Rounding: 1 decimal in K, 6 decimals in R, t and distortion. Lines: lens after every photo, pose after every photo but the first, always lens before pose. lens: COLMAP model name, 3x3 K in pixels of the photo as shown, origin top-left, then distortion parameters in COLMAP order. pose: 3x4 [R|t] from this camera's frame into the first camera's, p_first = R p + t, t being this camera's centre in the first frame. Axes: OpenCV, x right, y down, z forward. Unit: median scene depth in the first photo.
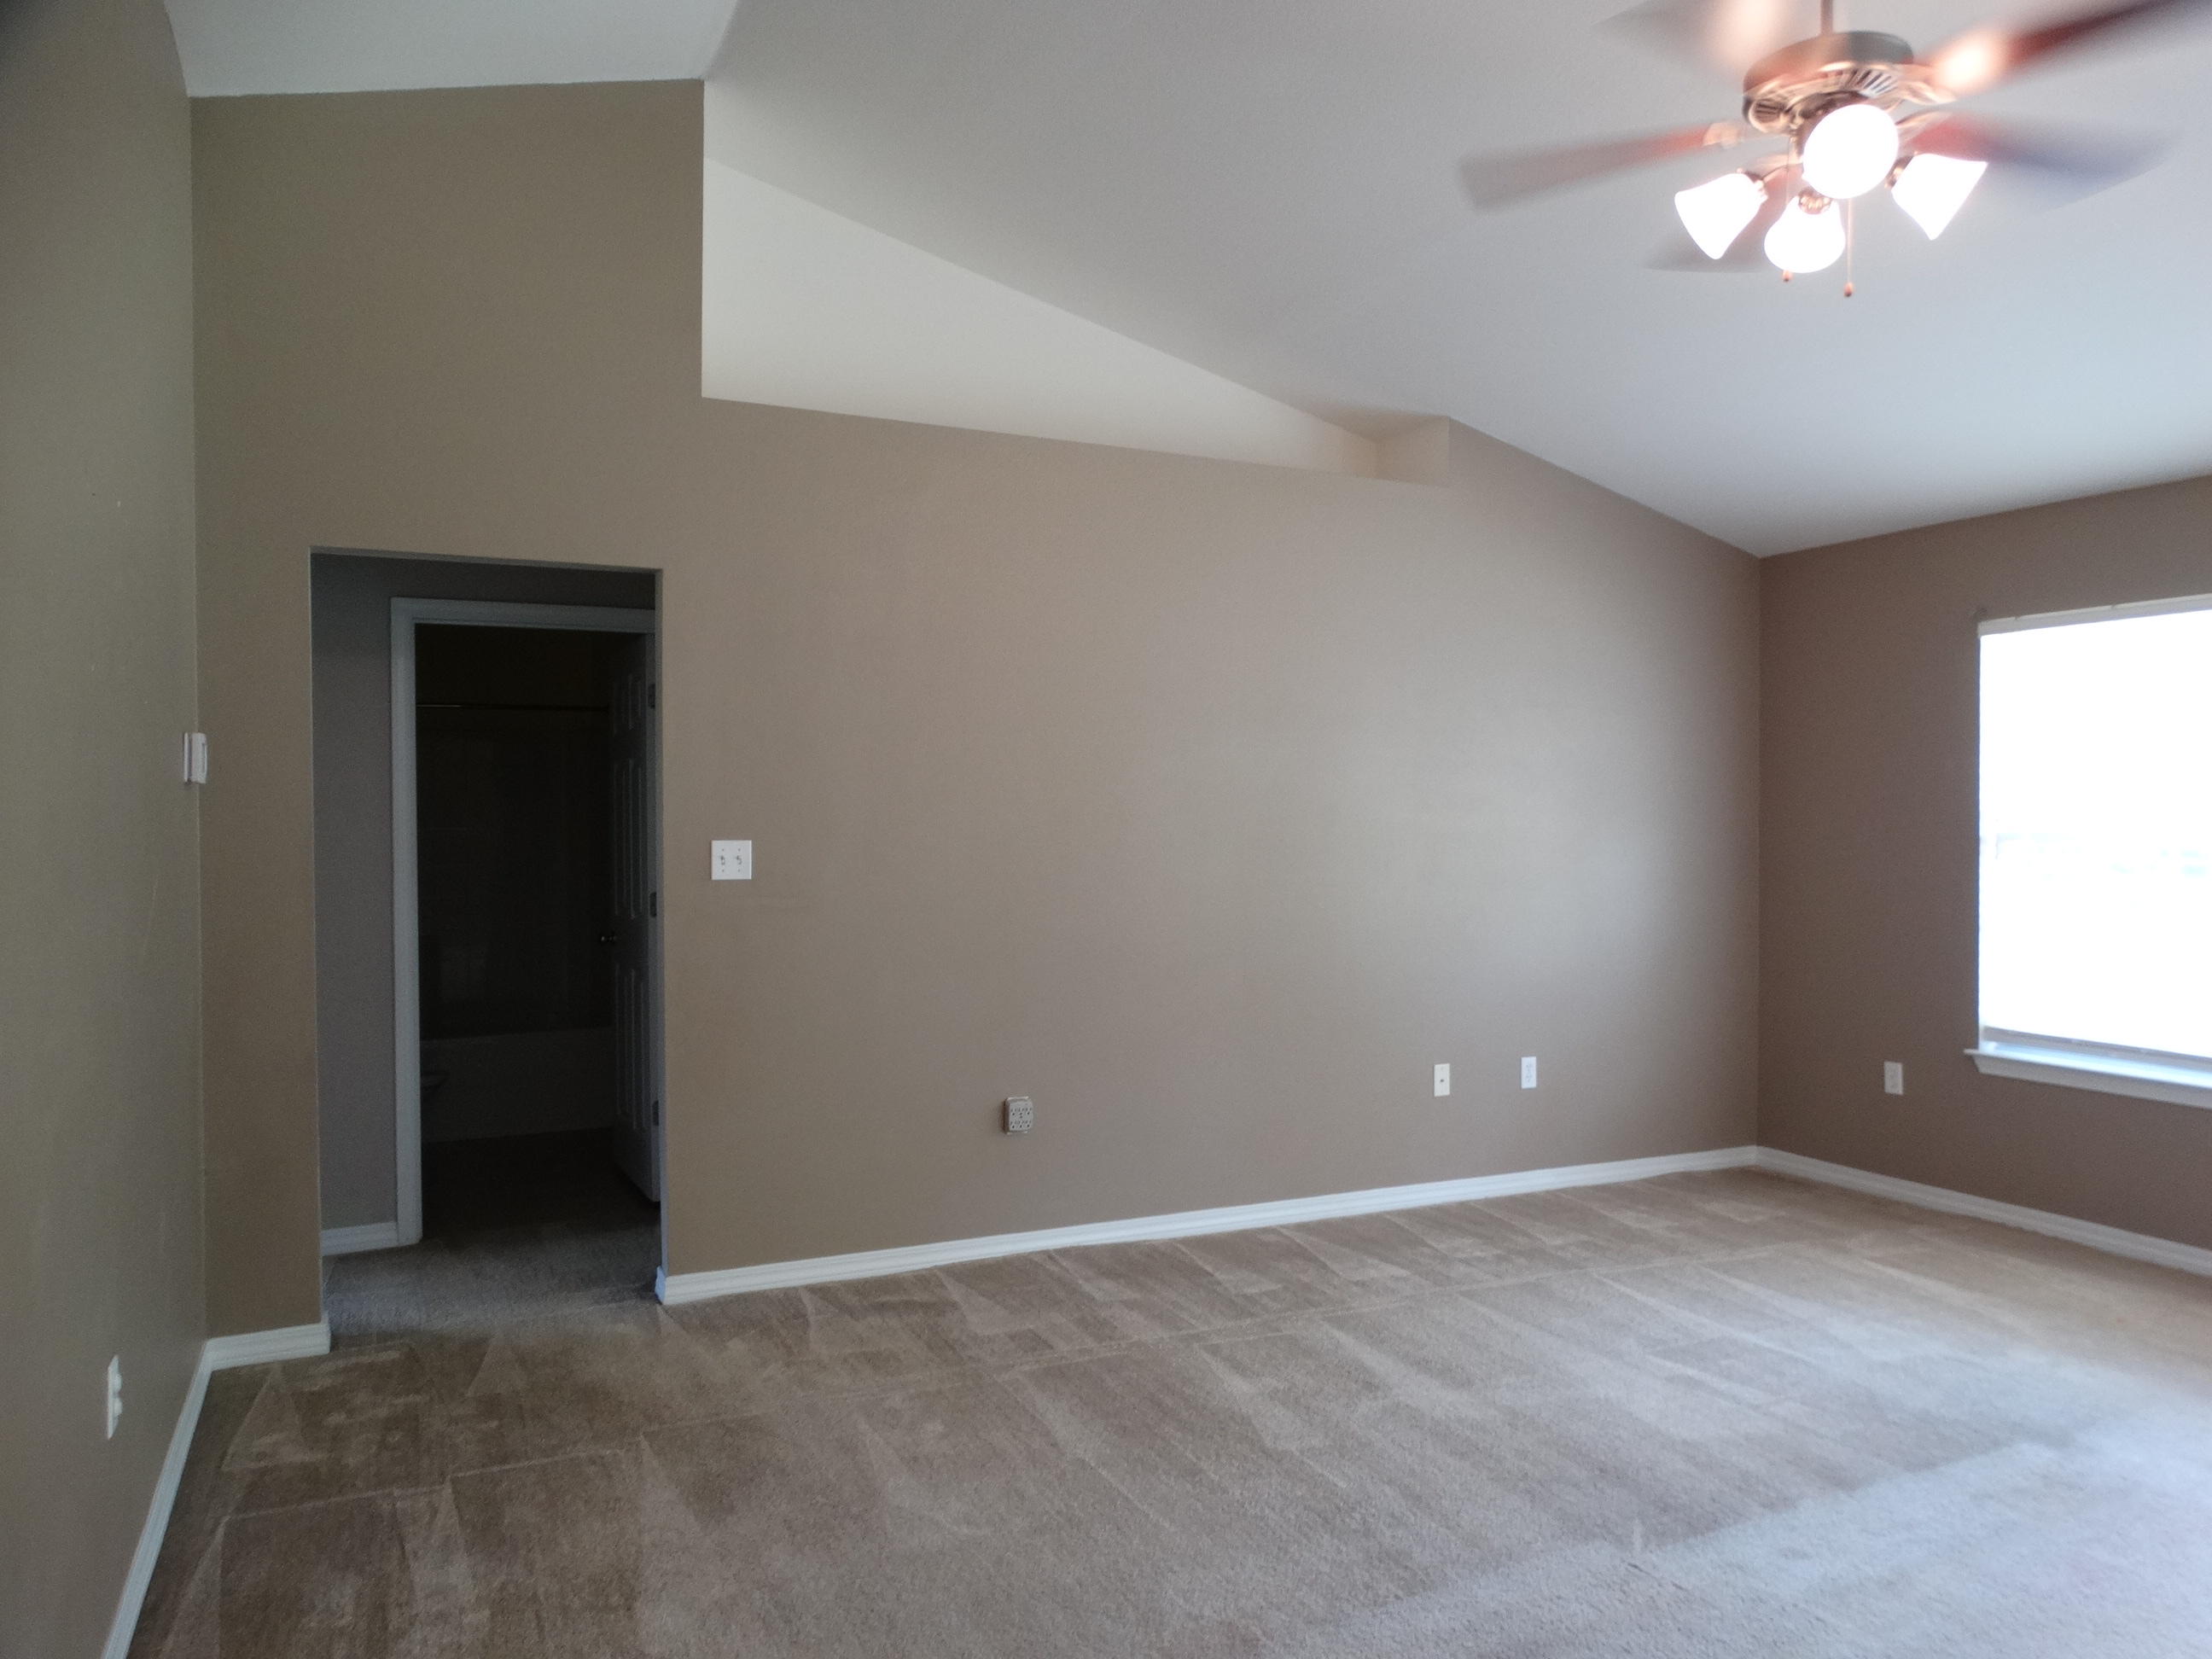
lens RADIAL K [[1575.5, 0, 1142.8], [0, 1575.5, 839.8], [0, 0, 1]] dist [0.061203, -0.060175]
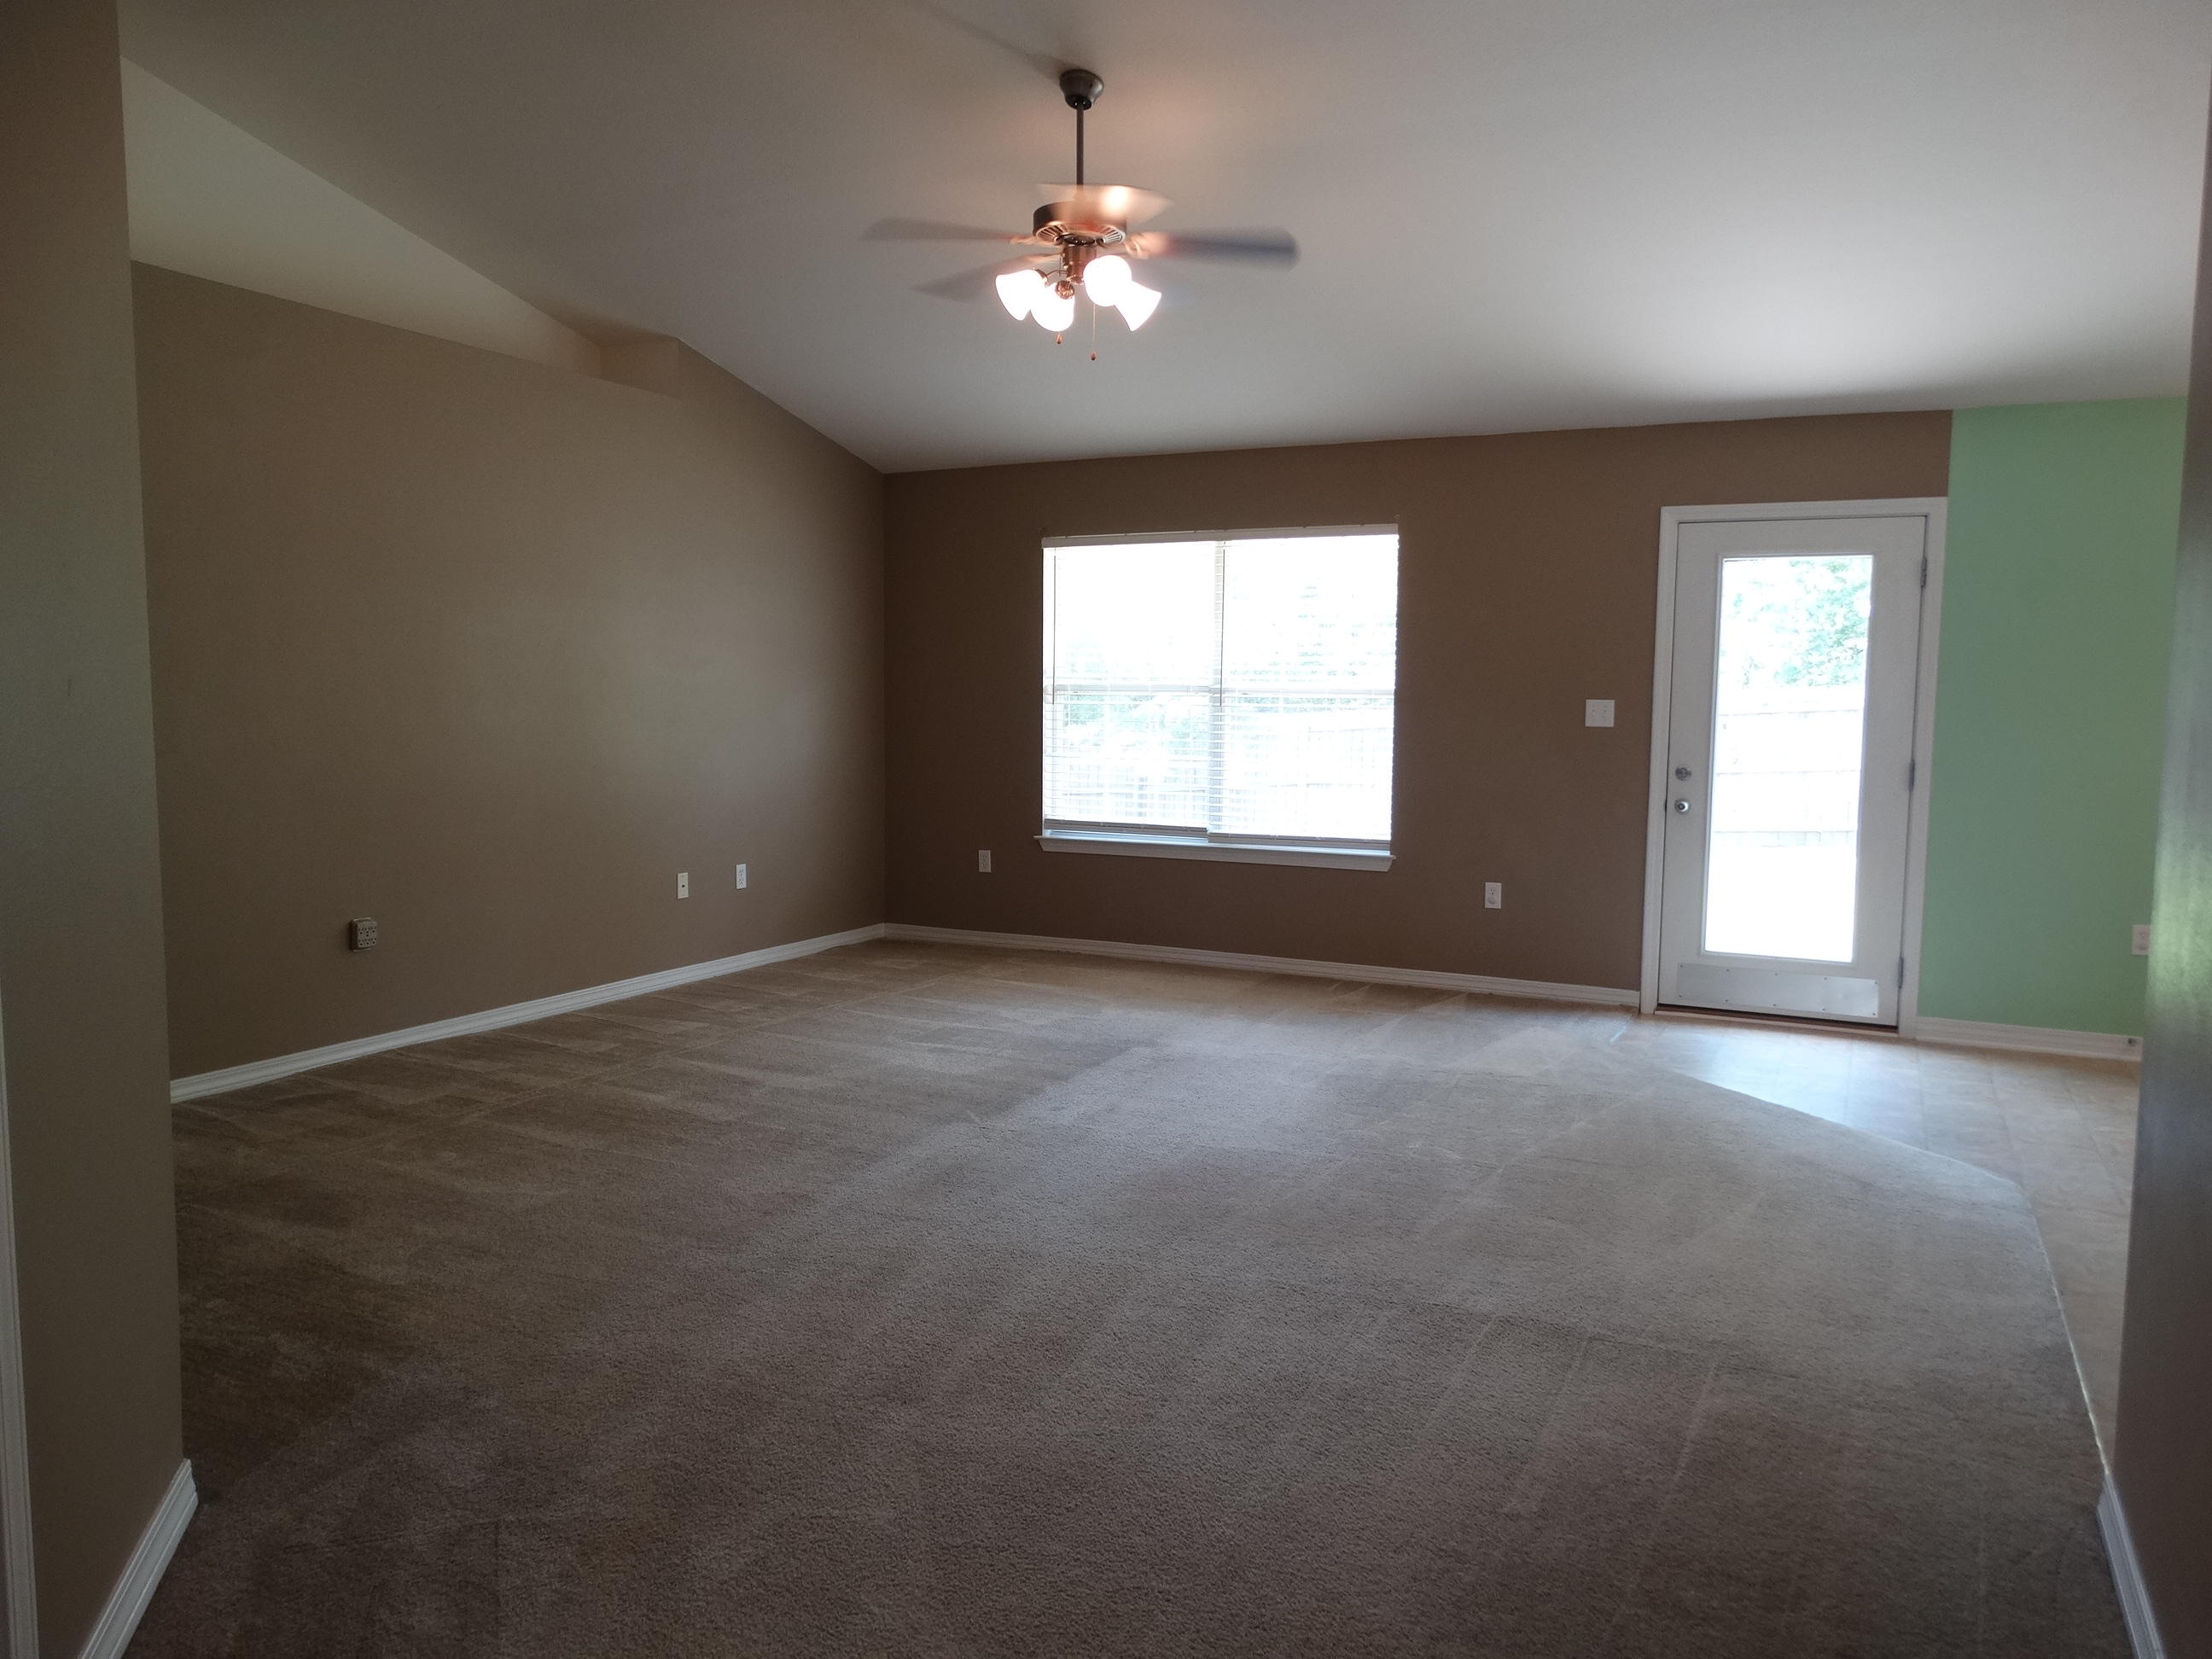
lens RADIAL K [[1587.9, 0, 1106.0], [0, 1587.9, 829.5], [0, 0, 1]] dist [0.009095, 0.001619]
pose [[0.802770, -0.050705, 0.594130, -0.371006], [0.002925, 0.996701, 0.081109, 0.011656], [-0.596282, -0.063374, 0.800270, -0.247244]]
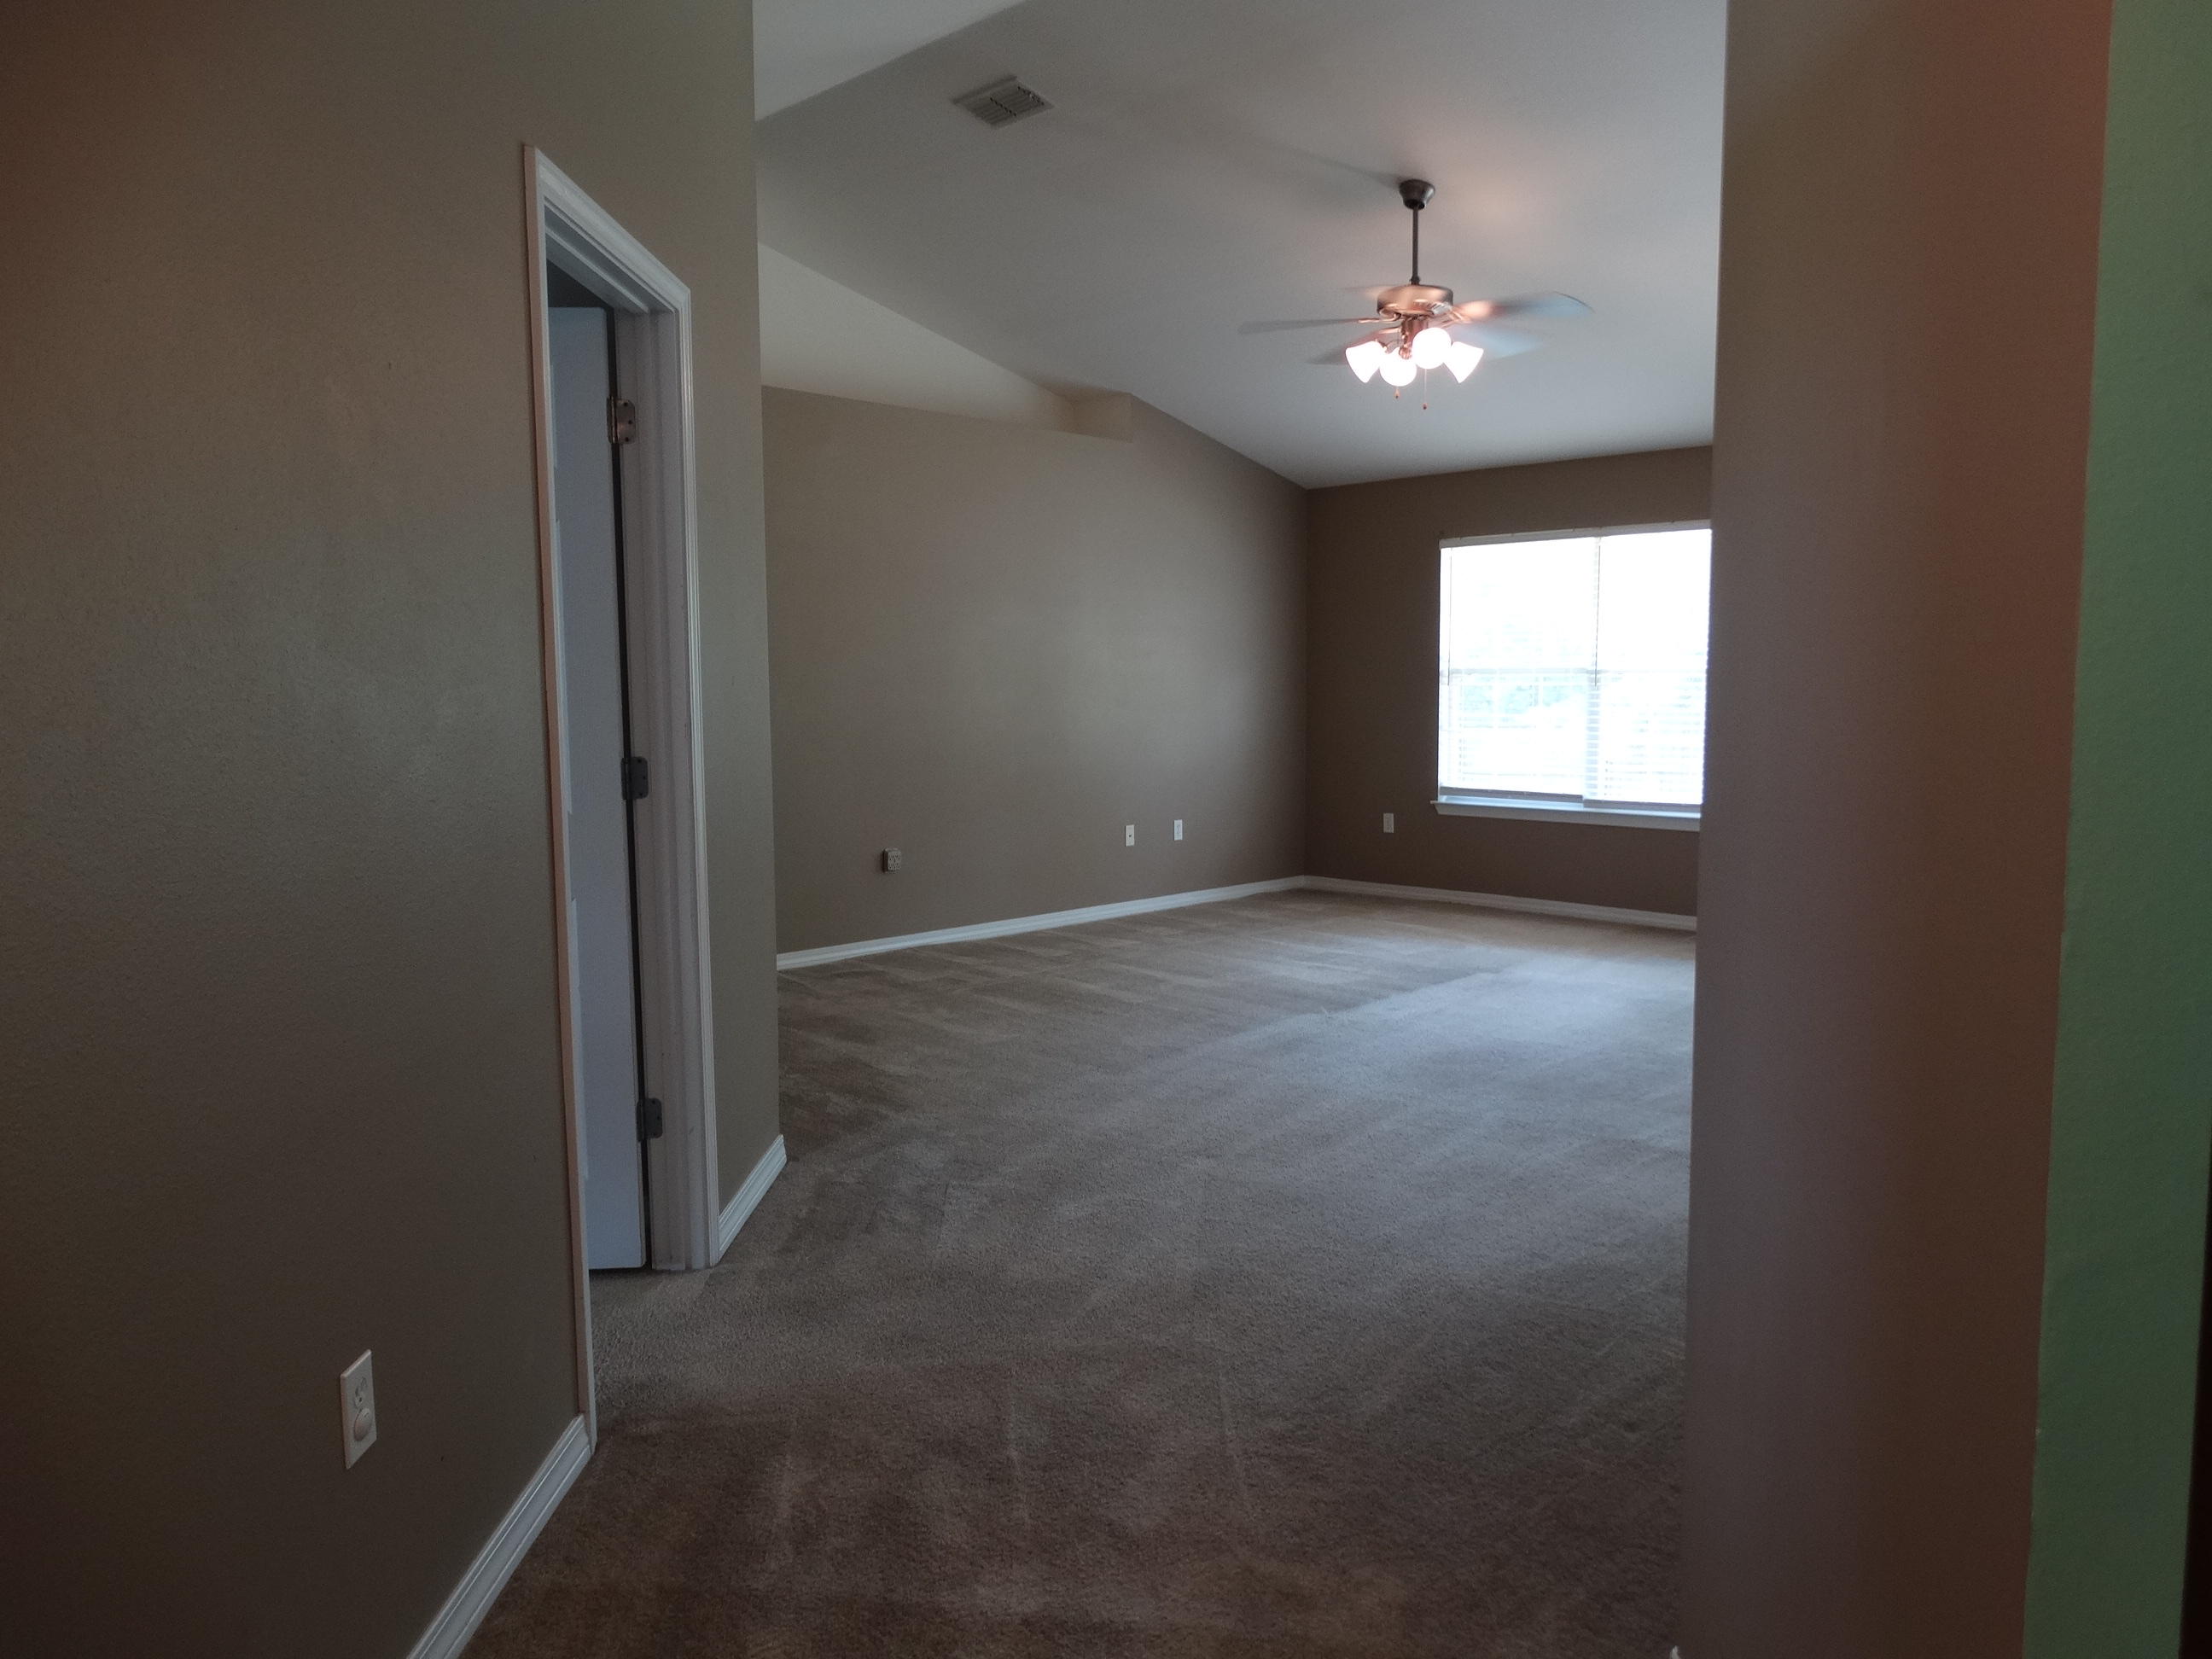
lens RADIAL K [[1587.9, 0, 1106.0], [0, 1587.9, 829.5], [0, 0, 1]] dist [0.009095, 0.001619]
pose [[0.947793, -0.040453, 0.316309, -0.420047], [0.013322, 0.996078, 0.087470, 0.015749], [-0.318607, -0.078690, 0.944615, -0.582338]]
